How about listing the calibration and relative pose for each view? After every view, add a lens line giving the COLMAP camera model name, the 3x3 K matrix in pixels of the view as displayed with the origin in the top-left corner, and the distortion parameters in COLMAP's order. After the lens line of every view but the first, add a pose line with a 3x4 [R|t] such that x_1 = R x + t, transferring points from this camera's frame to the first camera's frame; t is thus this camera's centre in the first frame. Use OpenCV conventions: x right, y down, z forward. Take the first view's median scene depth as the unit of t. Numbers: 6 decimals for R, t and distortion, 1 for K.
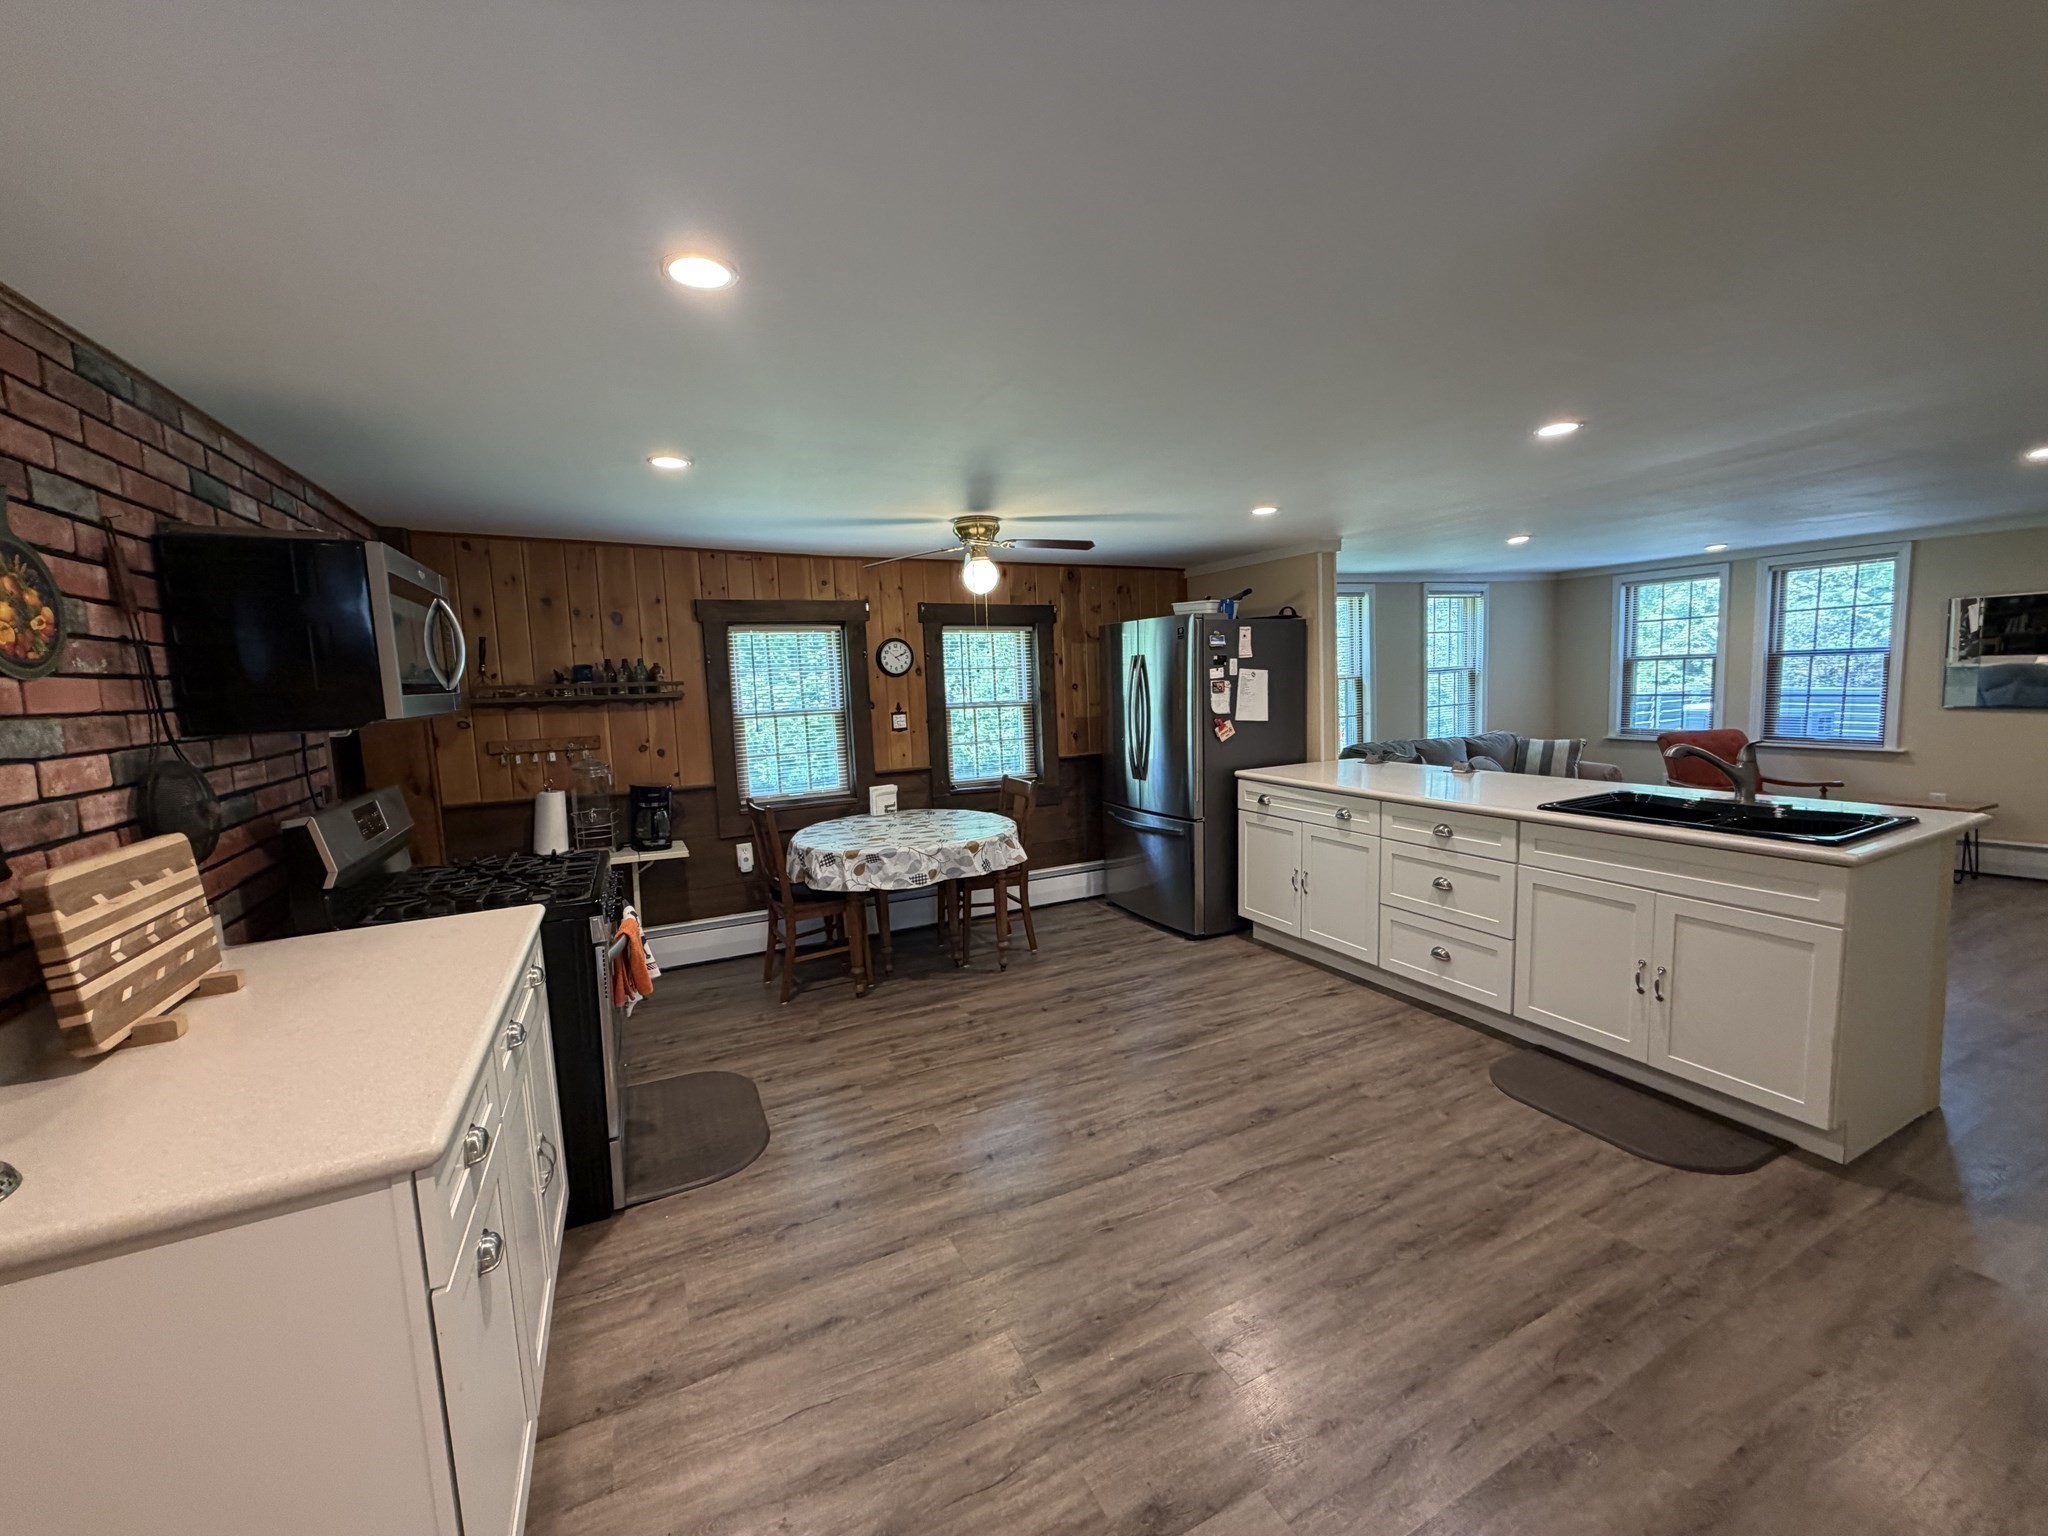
lens RADIAL K [[815.7, 0, 1020.1], [0, 815.7, 768.2], [0, 0, 1]] dist [-0.000035, -0.000439]
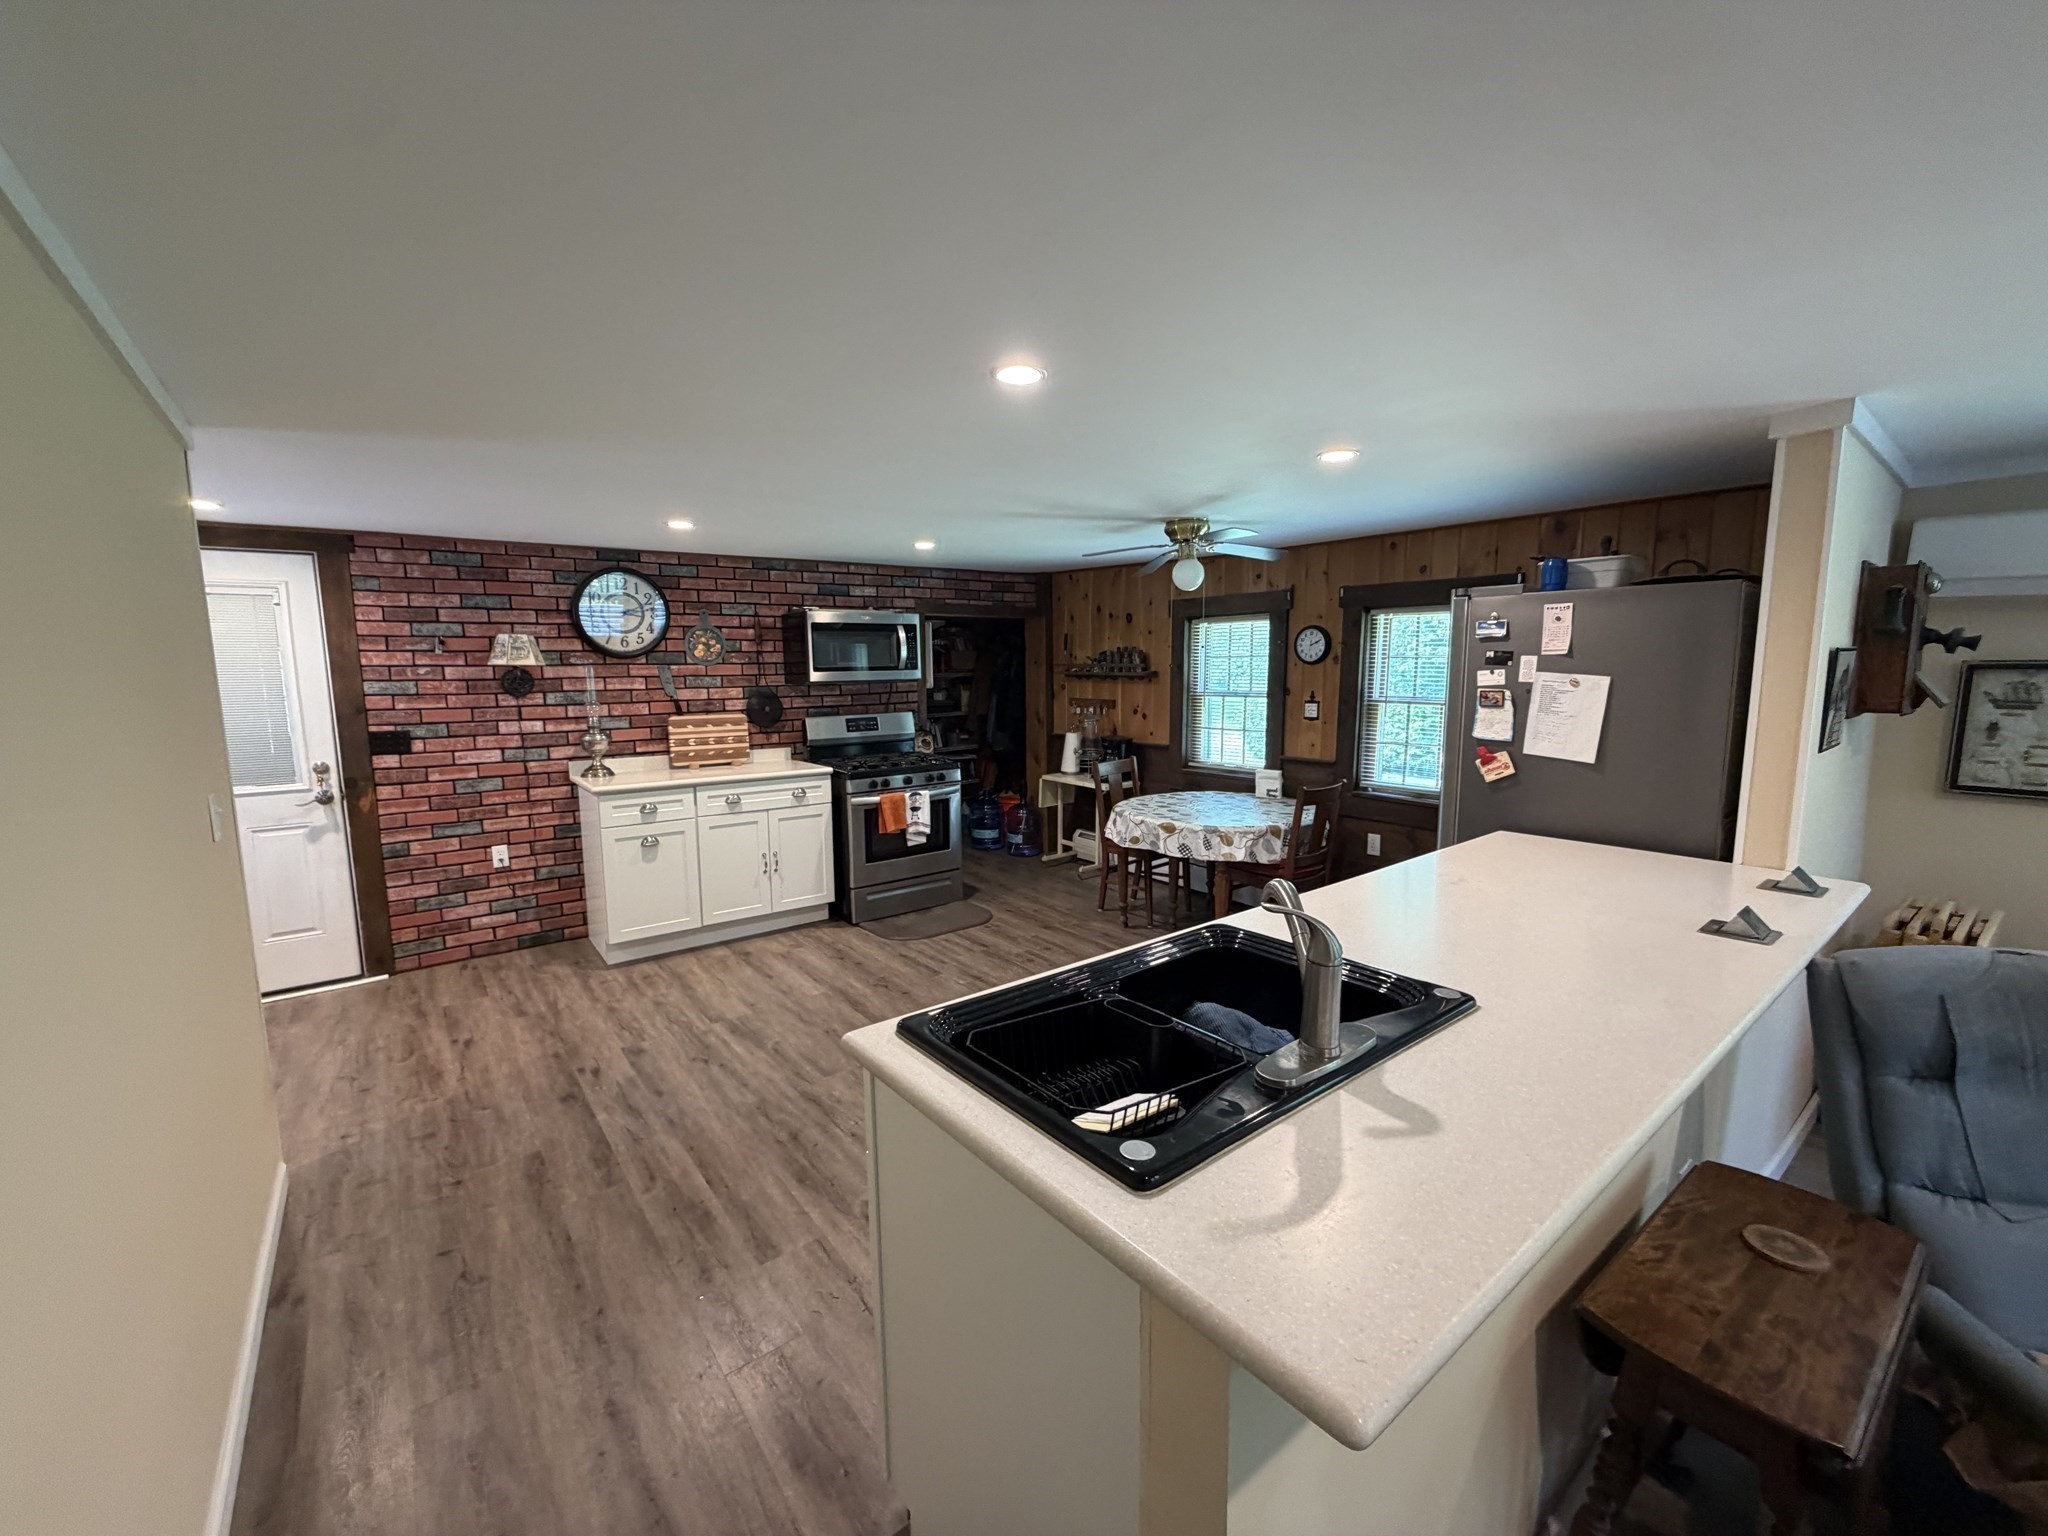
lens RADIAL K [[815.7, 0, 1020.1], [0, 815.7, 768.2], [0, 0, 1]] dist [-0.000035, -0.000439]
pose [[0.206261, 0.156705, -0.965867, 0.917536], [-0.107561, 0.984742, 0.136798, -0.105927], [0.972567, 0.075674, 0.219970, 0.553260]]
